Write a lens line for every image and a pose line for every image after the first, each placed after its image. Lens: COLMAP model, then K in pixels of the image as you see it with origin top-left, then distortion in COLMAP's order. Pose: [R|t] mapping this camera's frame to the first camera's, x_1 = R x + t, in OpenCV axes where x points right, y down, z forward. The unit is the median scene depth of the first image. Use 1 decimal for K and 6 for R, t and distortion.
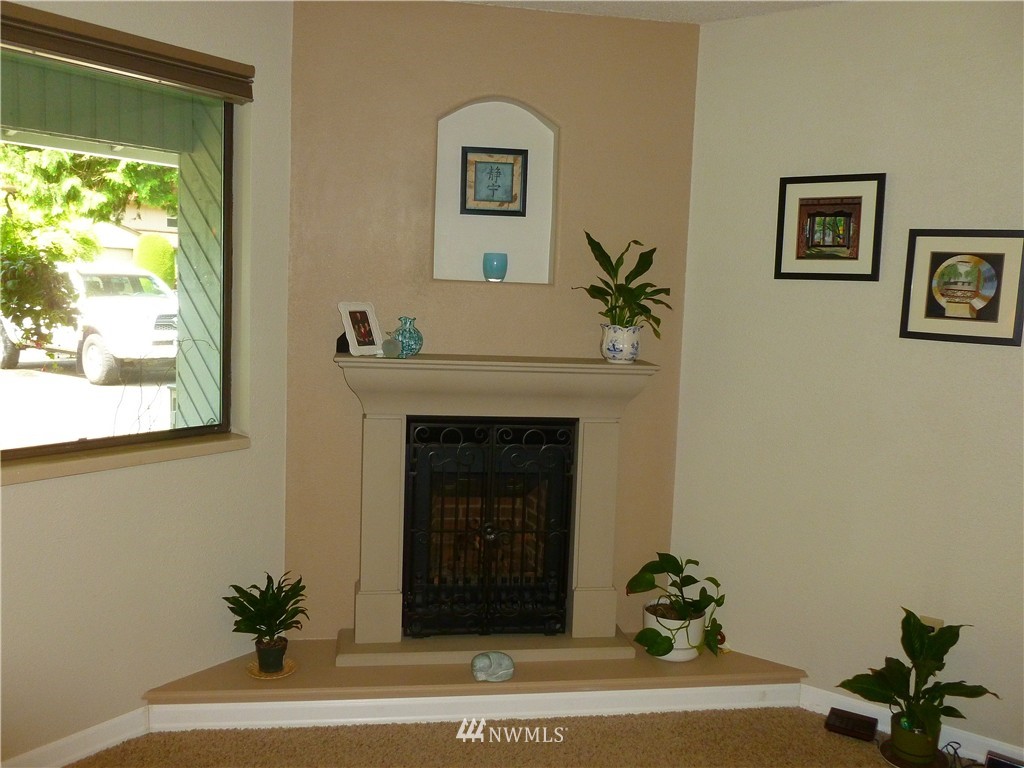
lens RADIAL K [[870.7, 0, 512.2], [0, 870.7, 382.3], [0, 0, 1]] dist [-0.042387, -0.007927]
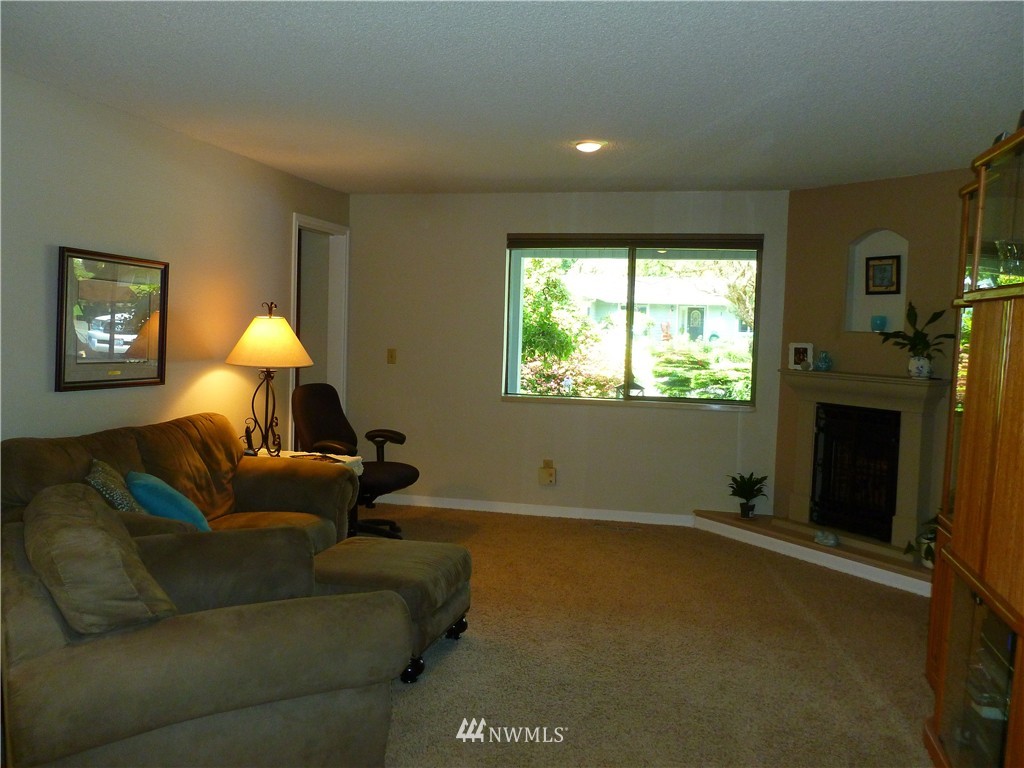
lens RADIAL K [[870.7, 0, 512.1], [0, 870.7, 383.3], [0, 0, 1]] dist [-0.042387, -0.007927]
pose [[0.379935, 0.032547, -0.924441, 1.323762], [-0.115506, 0.993228, -0.012503, 0.093997], [0.917773, 0.111529, 0.381121, -0.327066]]
